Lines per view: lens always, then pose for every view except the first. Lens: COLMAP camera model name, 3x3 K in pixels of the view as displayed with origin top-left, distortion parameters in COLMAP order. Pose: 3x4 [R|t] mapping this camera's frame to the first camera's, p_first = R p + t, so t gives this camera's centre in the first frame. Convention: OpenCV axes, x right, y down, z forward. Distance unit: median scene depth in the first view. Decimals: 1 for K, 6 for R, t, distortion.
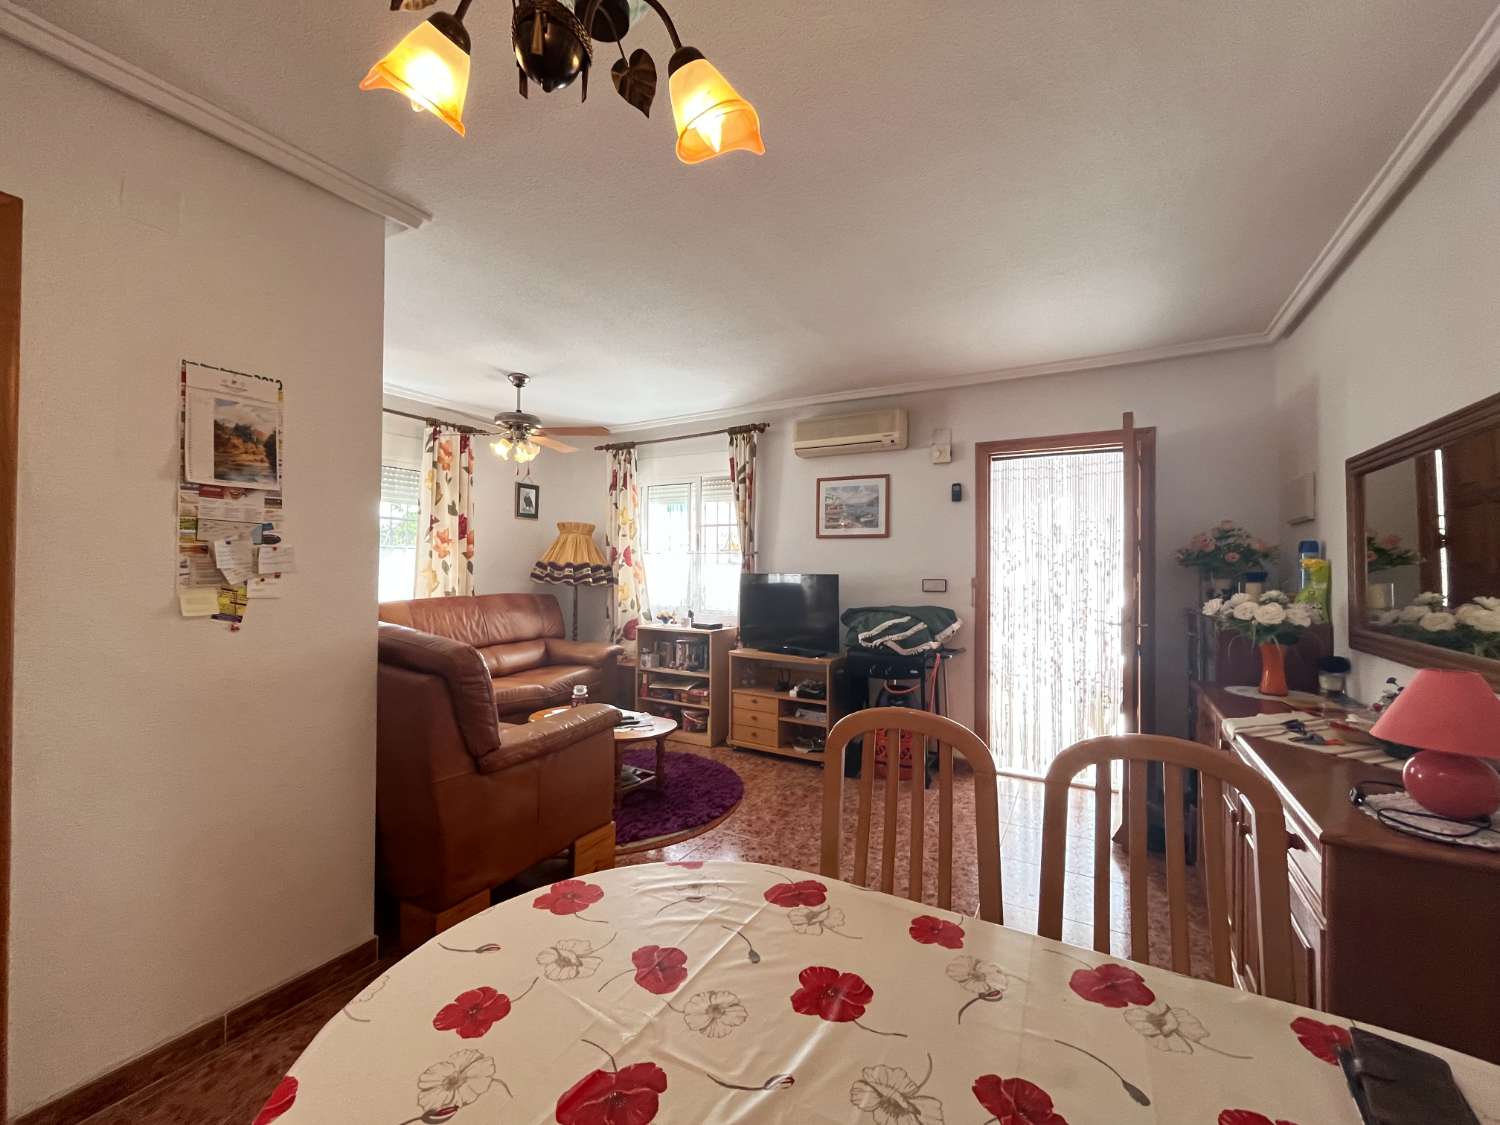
lens RADIAL K [[607.6, 0, 747.0], [0, 607.6, 560.4], [0, 0, 1]] dist [-0.001481, -0.000089]
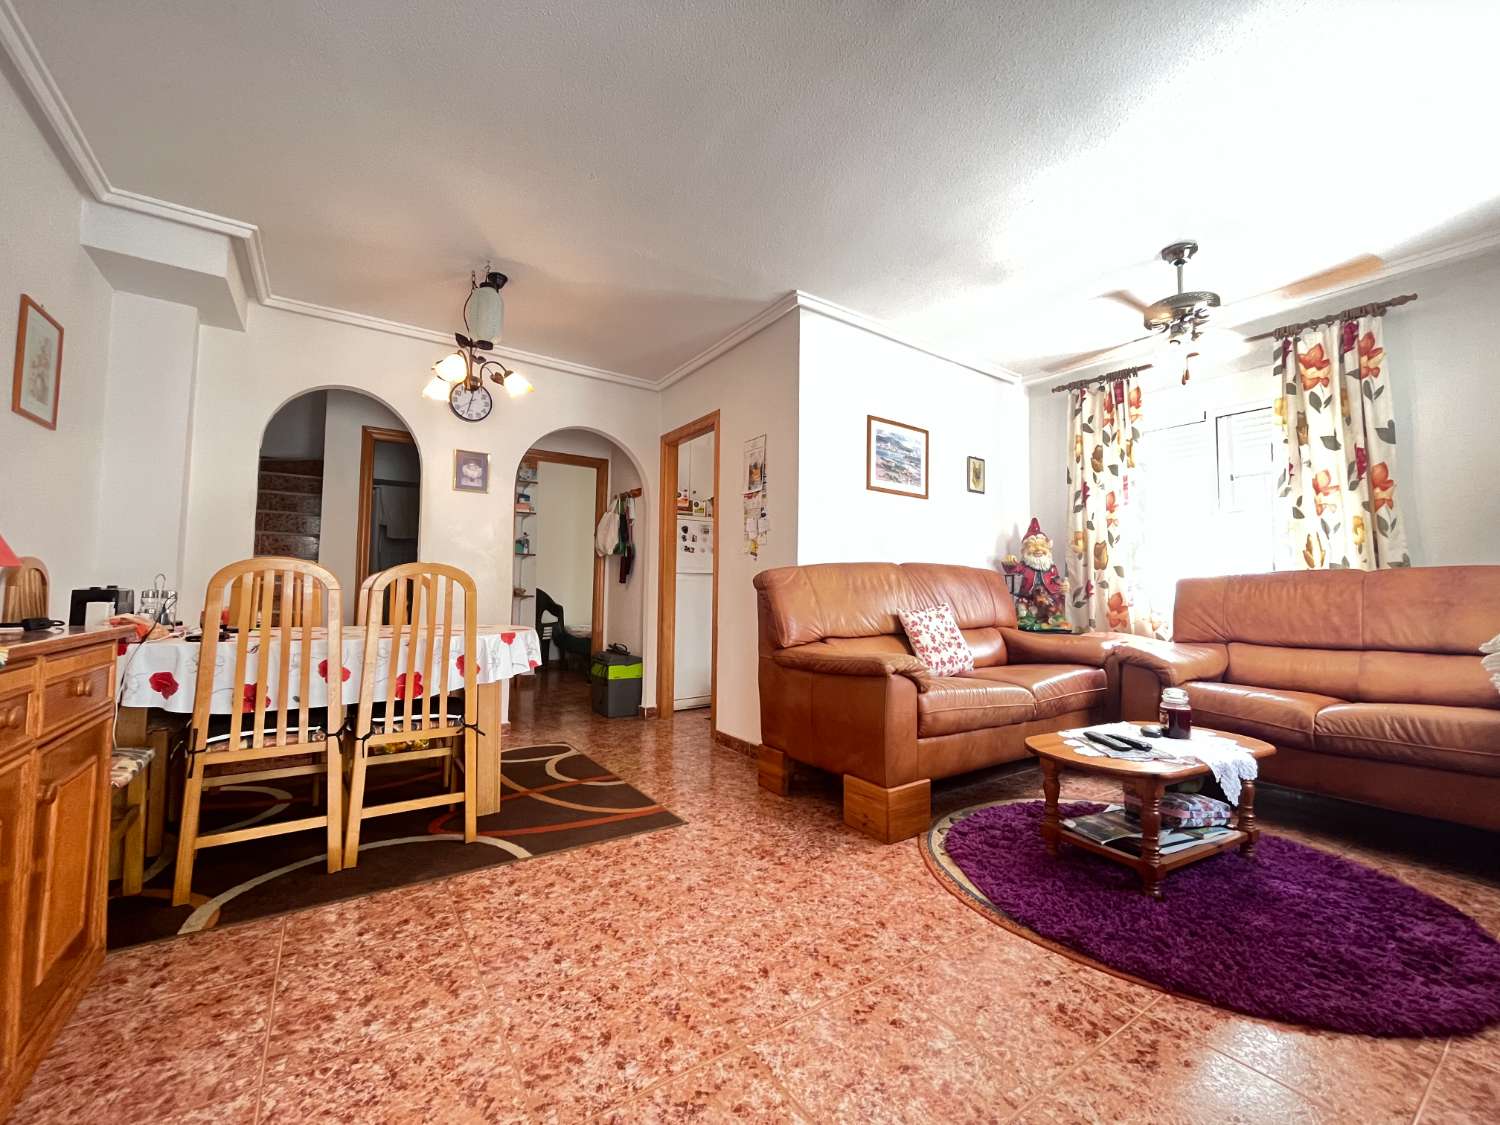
lens RADIAL K [[607.6, 0, 747.0], [0, 607.6, 560.4], [0, 0, 1]] dist [-0.001481, -0.000089]
pose [[-0.441655, -0.061554, -0.895071, 0.406415], [-0.006989, 0.997849, -0.065174, 0.098629], [0.897158, -0.022529, -0.441136, 0.739156]]
